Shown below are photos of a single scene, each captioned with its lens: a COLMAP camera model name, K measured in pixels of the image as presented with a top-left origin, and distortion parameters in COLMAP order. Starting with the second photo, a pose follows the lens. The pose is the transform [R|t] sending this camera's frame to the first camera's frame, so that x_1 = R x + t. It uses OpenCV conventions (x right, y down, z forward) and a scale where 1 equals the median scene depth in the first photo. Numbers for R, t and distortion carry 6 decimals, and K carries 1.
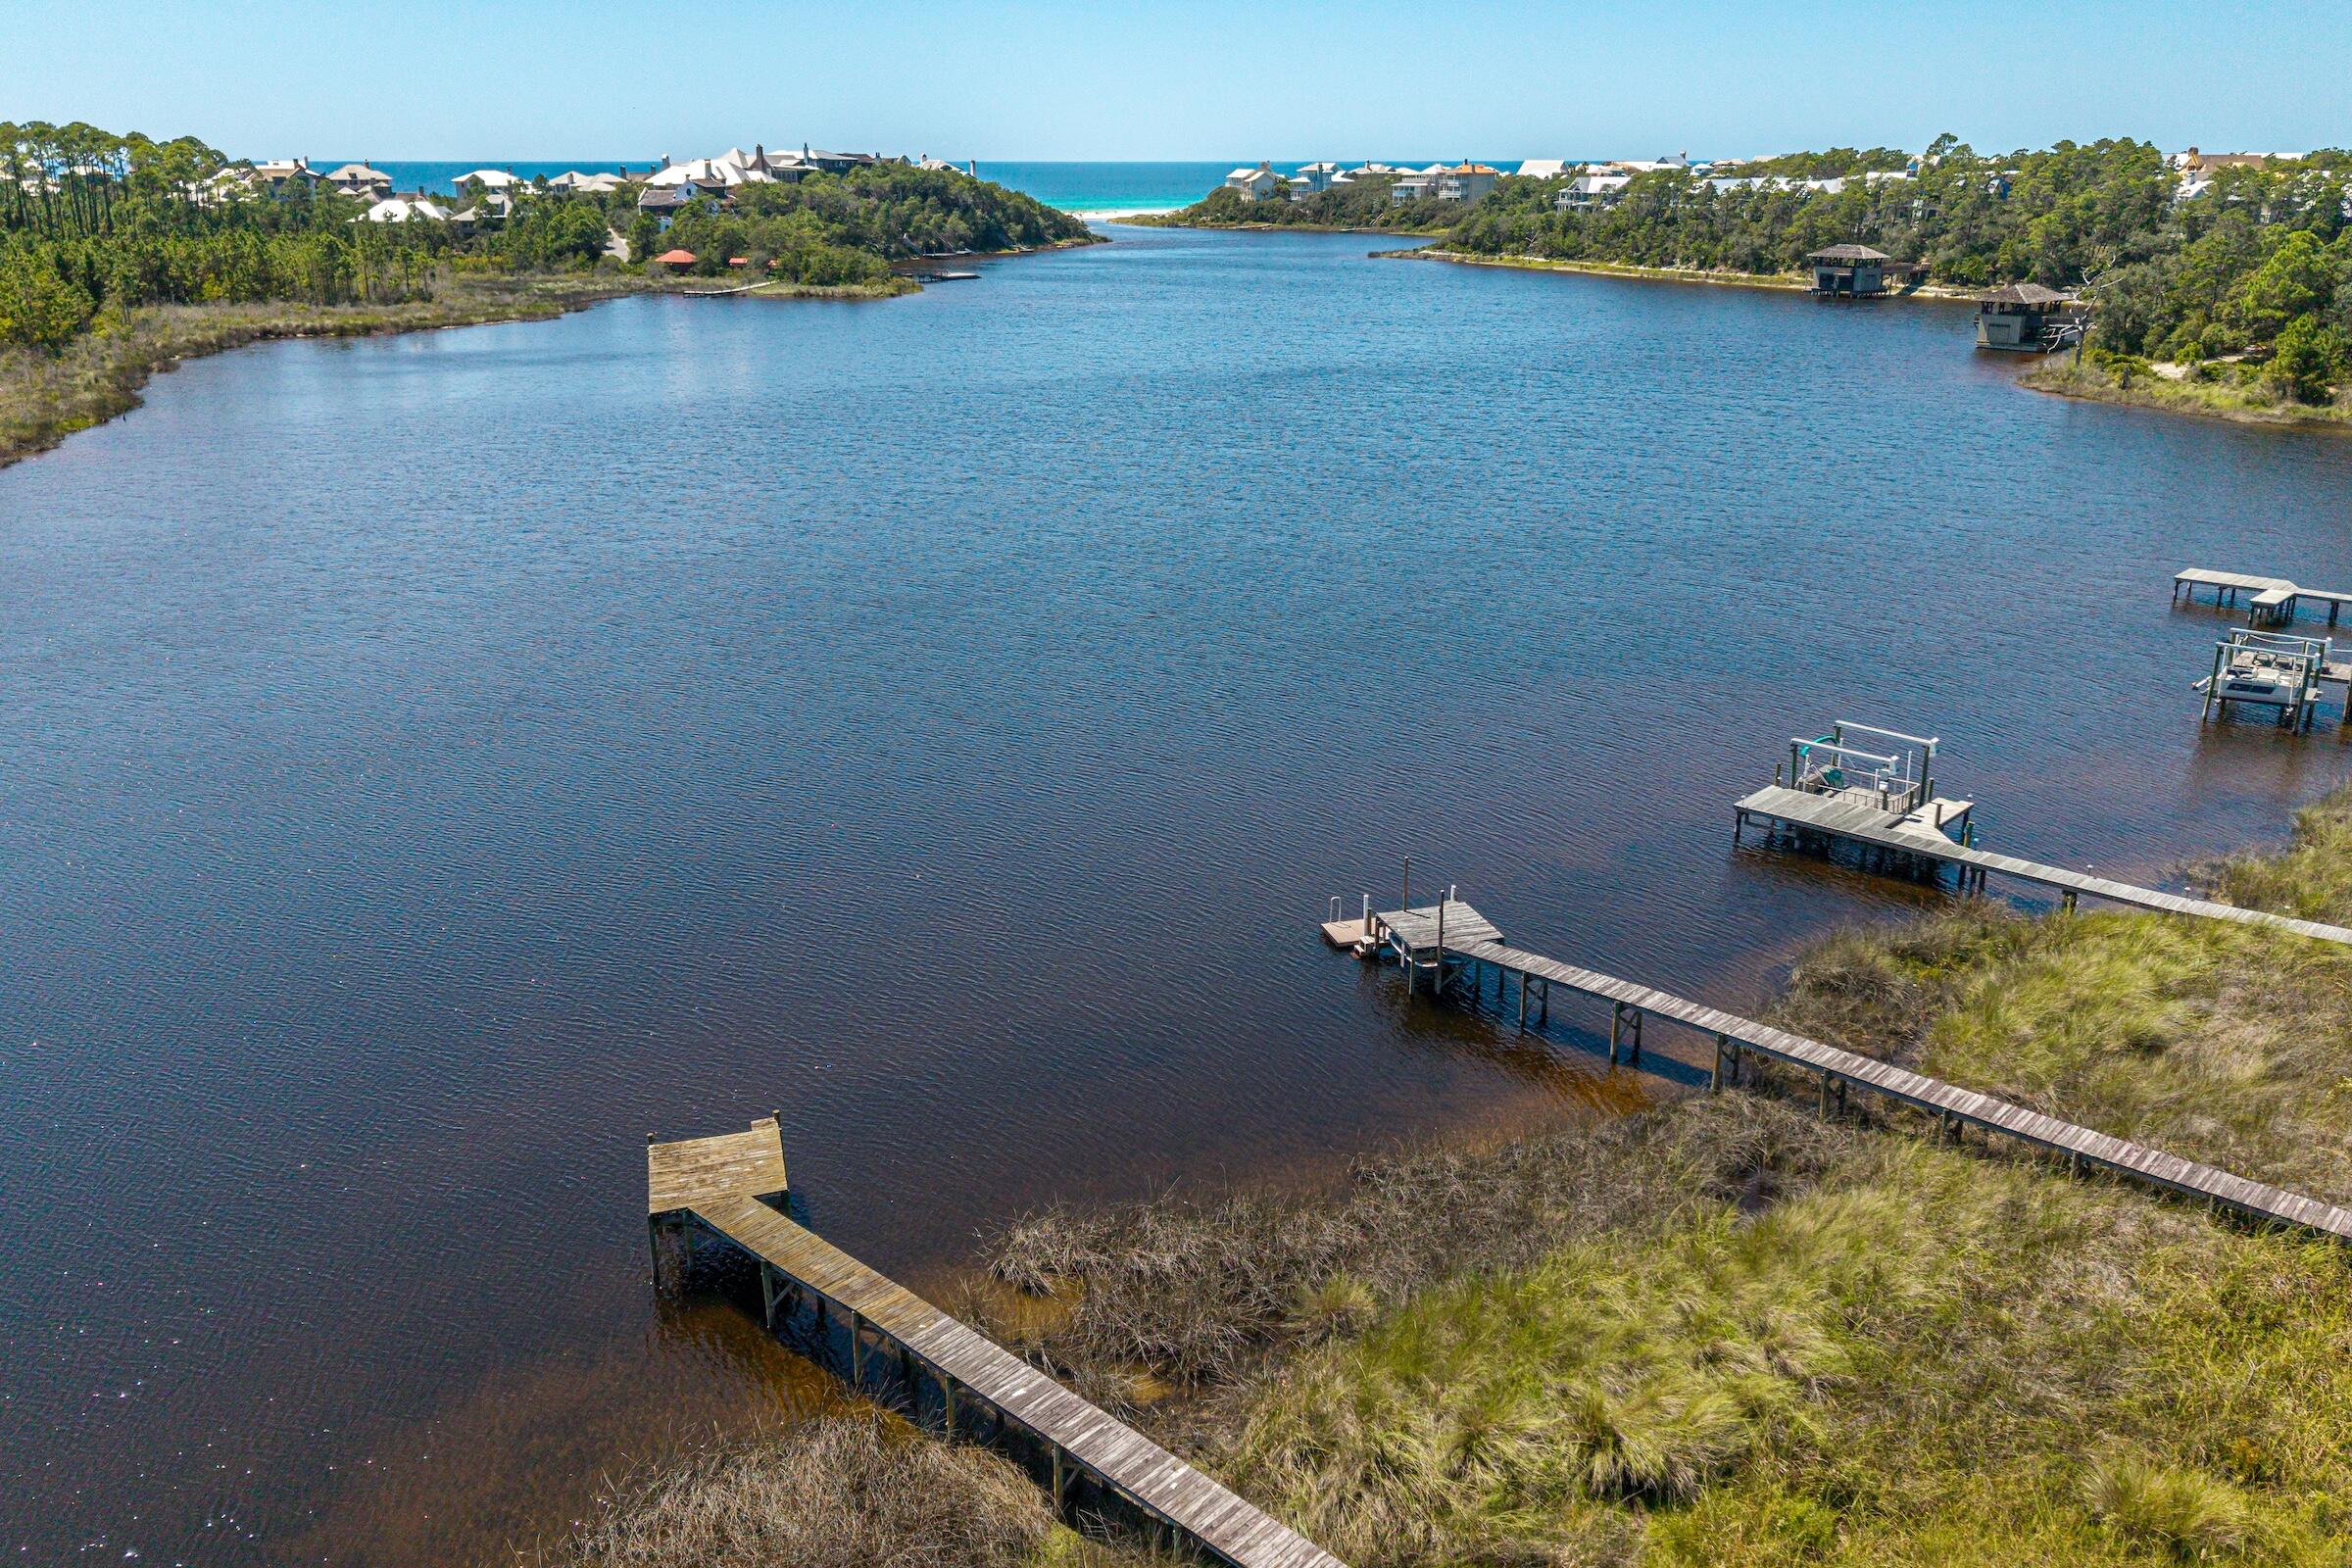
lens RADIAL K [[1855.9, 0, 1176.0], [0, 1855.9, 784.0], [0, 0, 1]] dist [-0.000069, 0.000117]
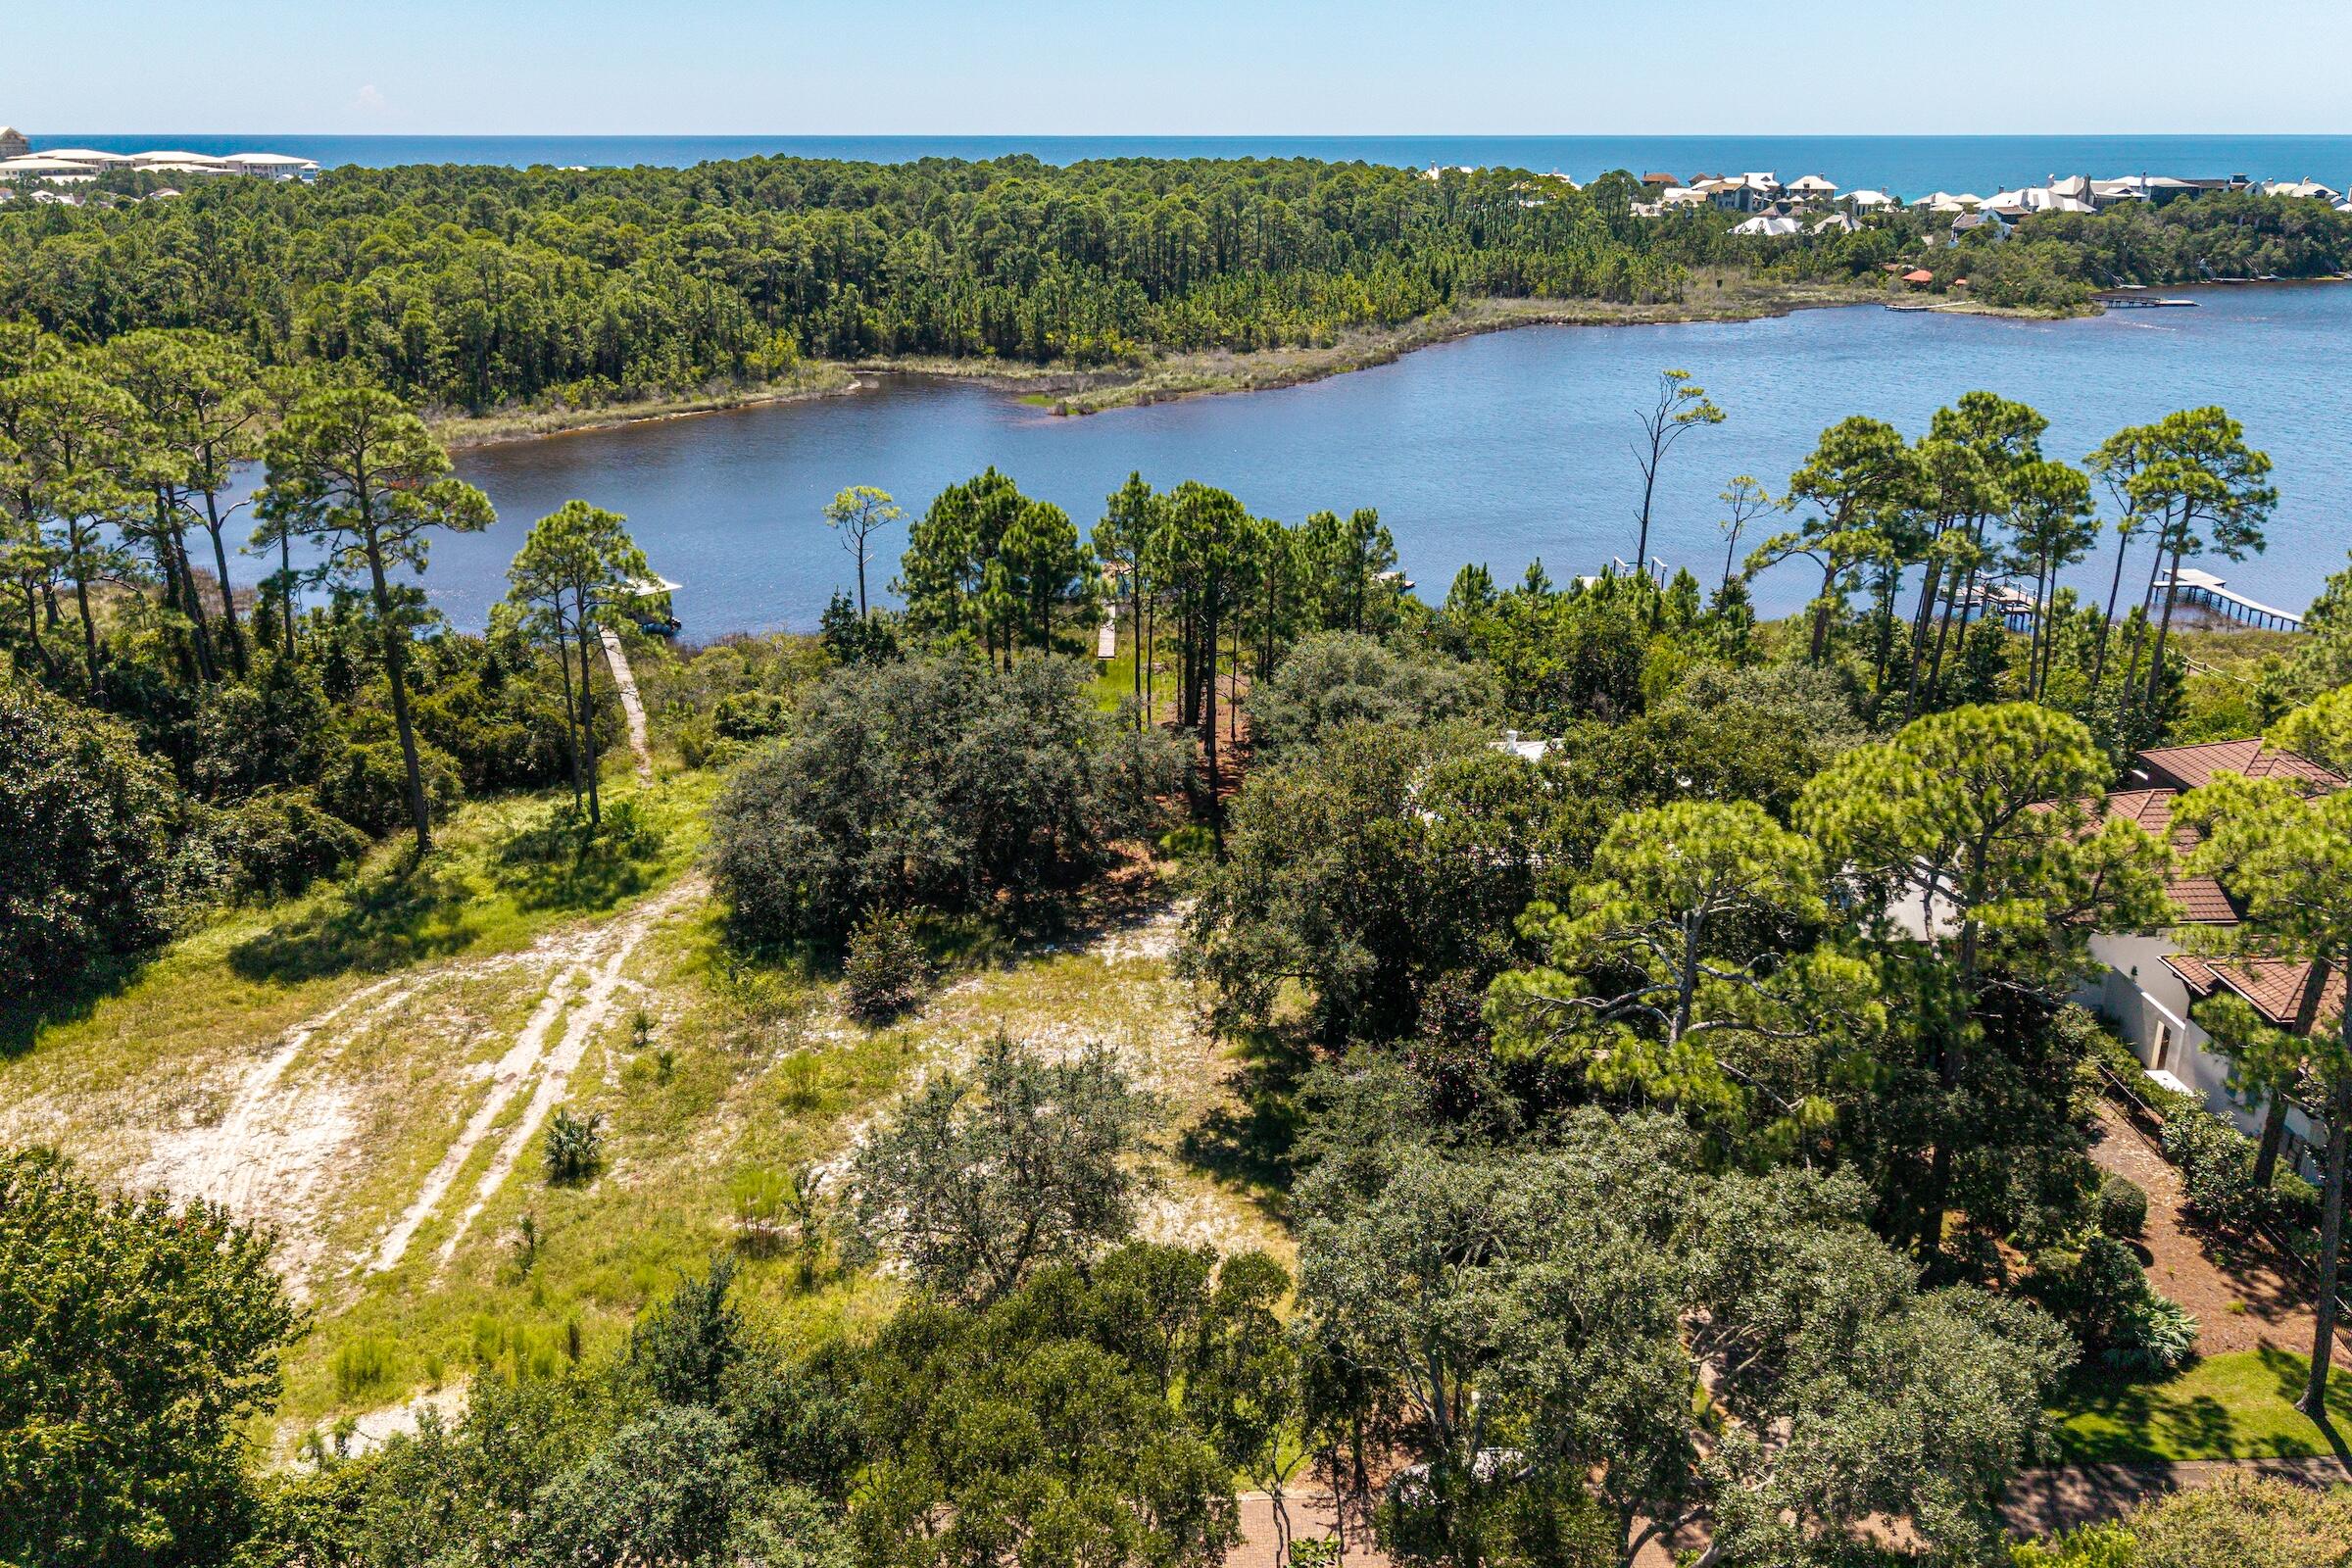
lens RADIAL K [[1907.9, 0, 1216.3], [0, 1907.9, 781.2], [0, 0, 1]] dist [0.010493, -0.002838]
pose [[0.705695, 0.226551, -0.671319, 0.317003], [-0.223630, 0.970288, 0.092363, 0.027466], [0.672298, 0.084947, 0.735391, -0.210234]]
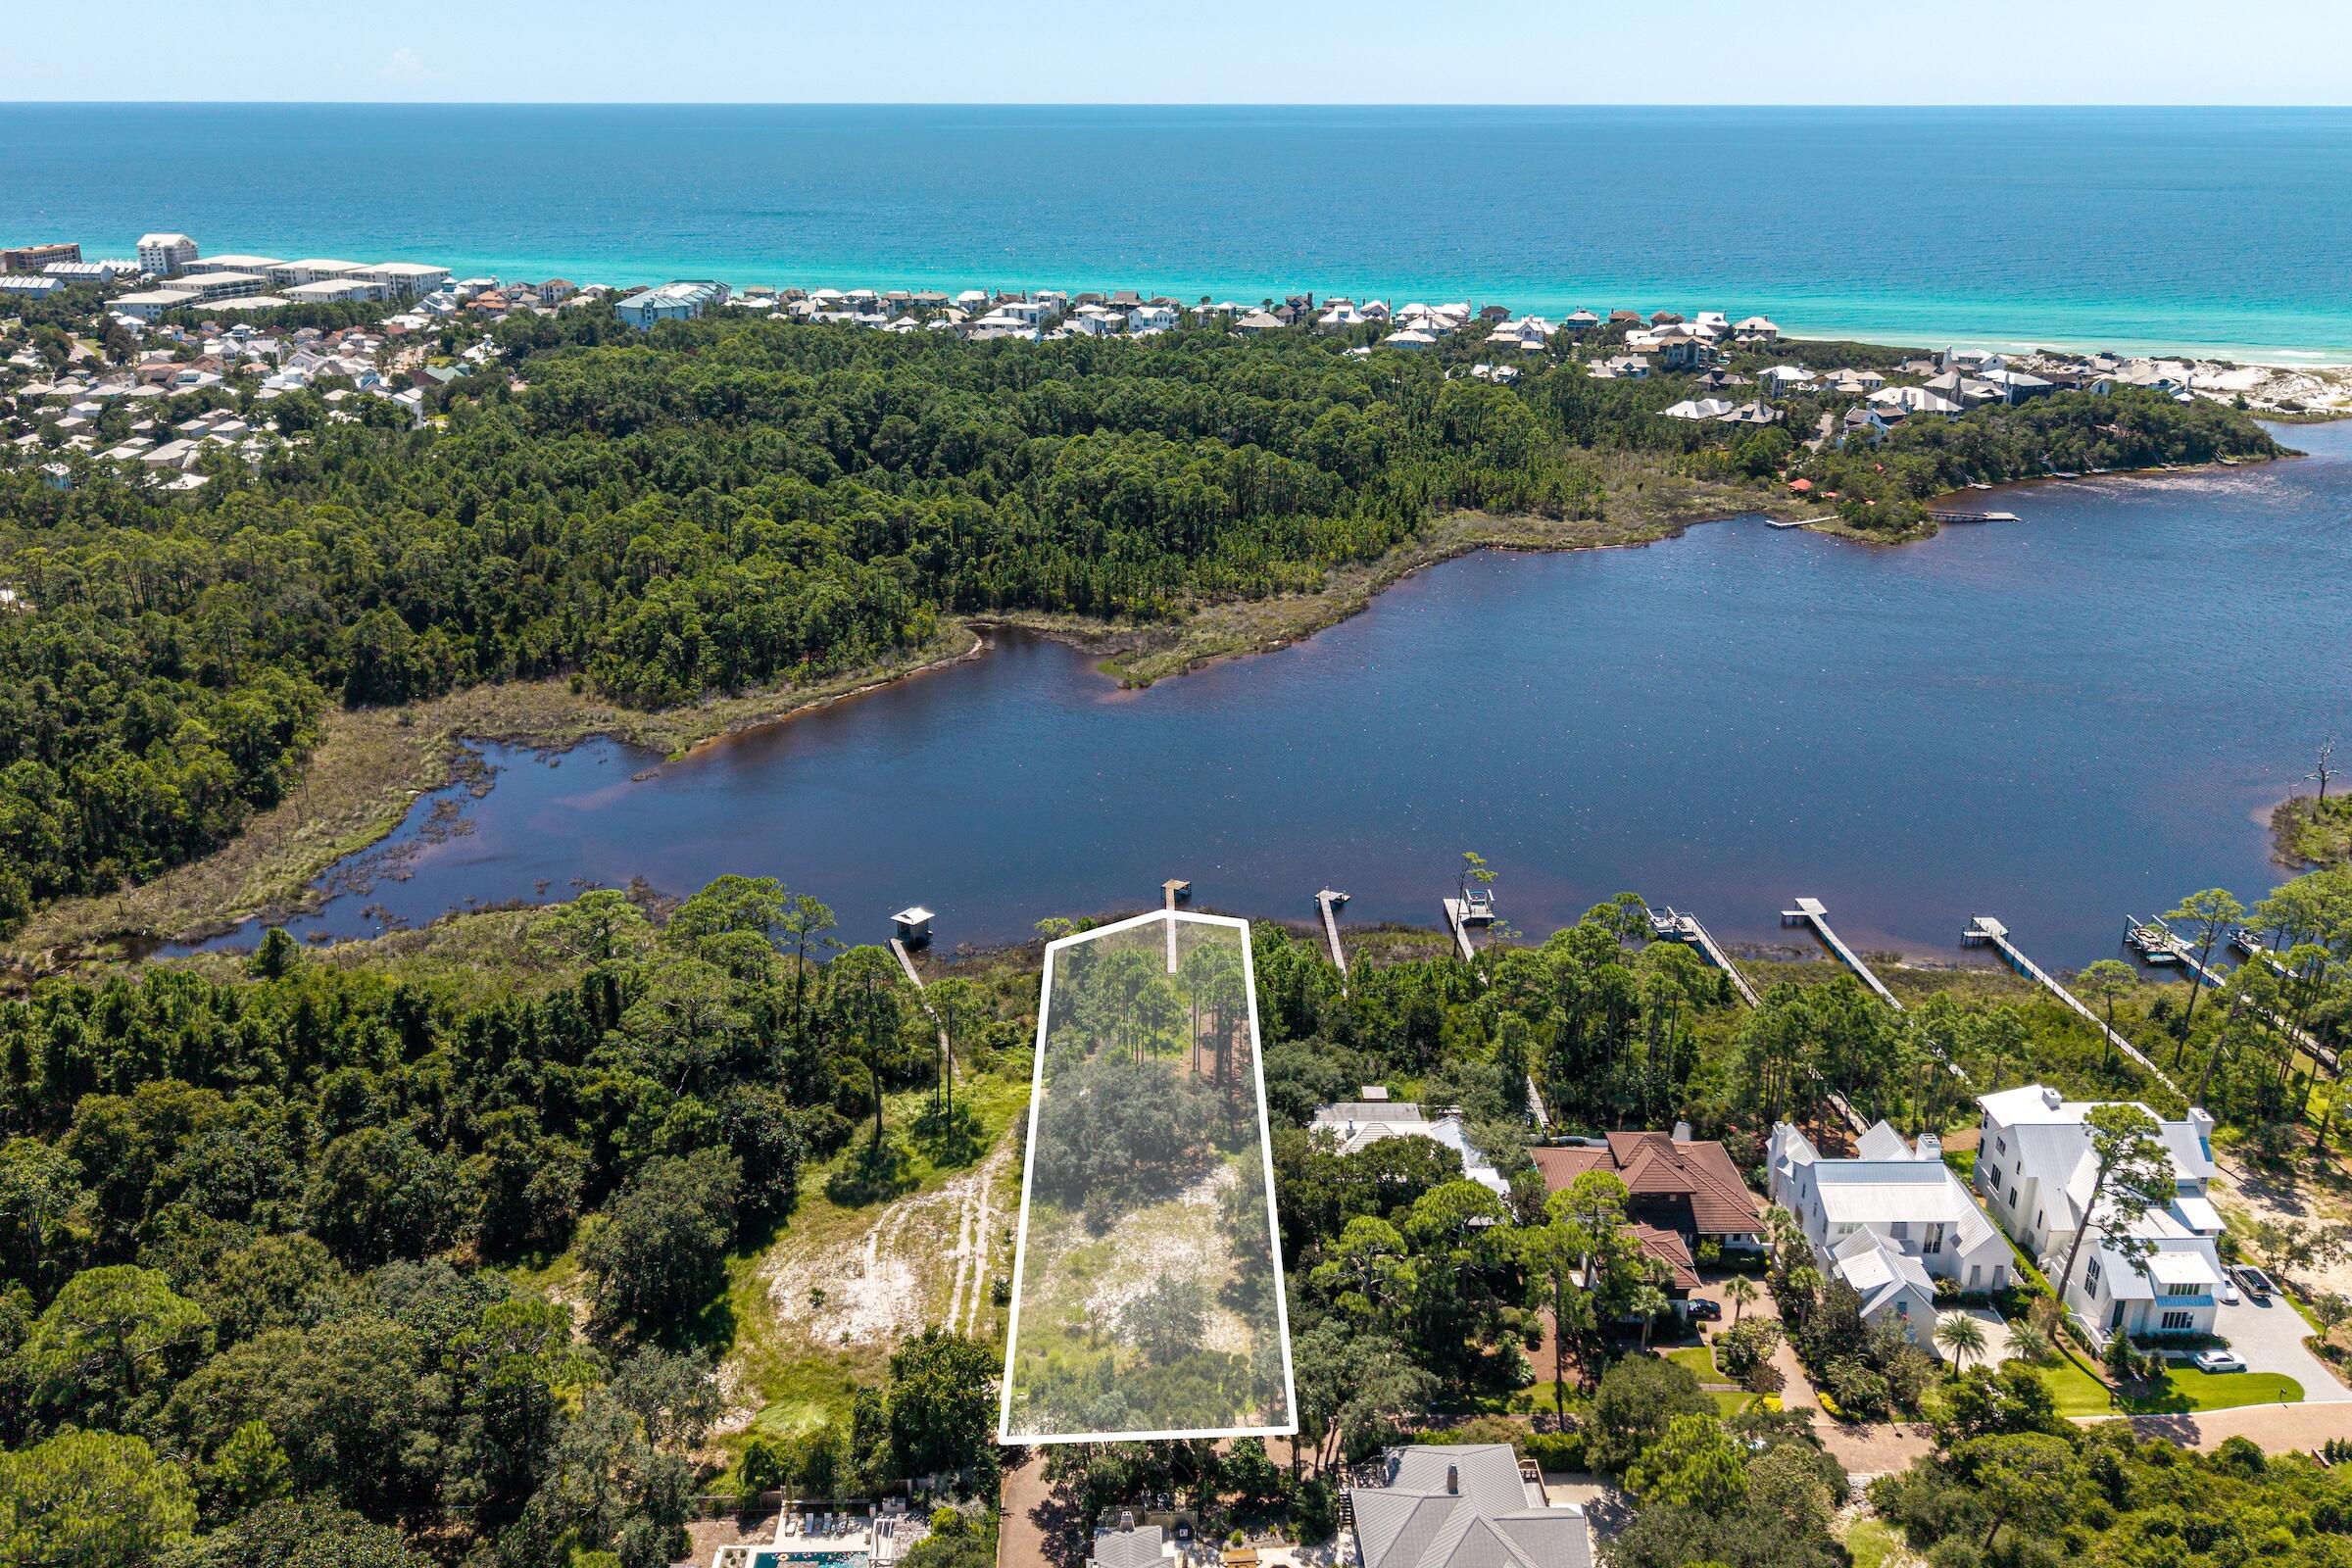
lens RADIAL K [[1909.7, 0, 1176.0], [0, 1909.7, 784.0], [0, 0, 1]] dist [0.100114, -0.224052]
pose [[0.683338, 0.251490, -0.685421, 0.513478], [-0.232189, 0.964919, 0.122557, -0.115689], [0.692198, 0.075399, 0.717759, -0.466494]]
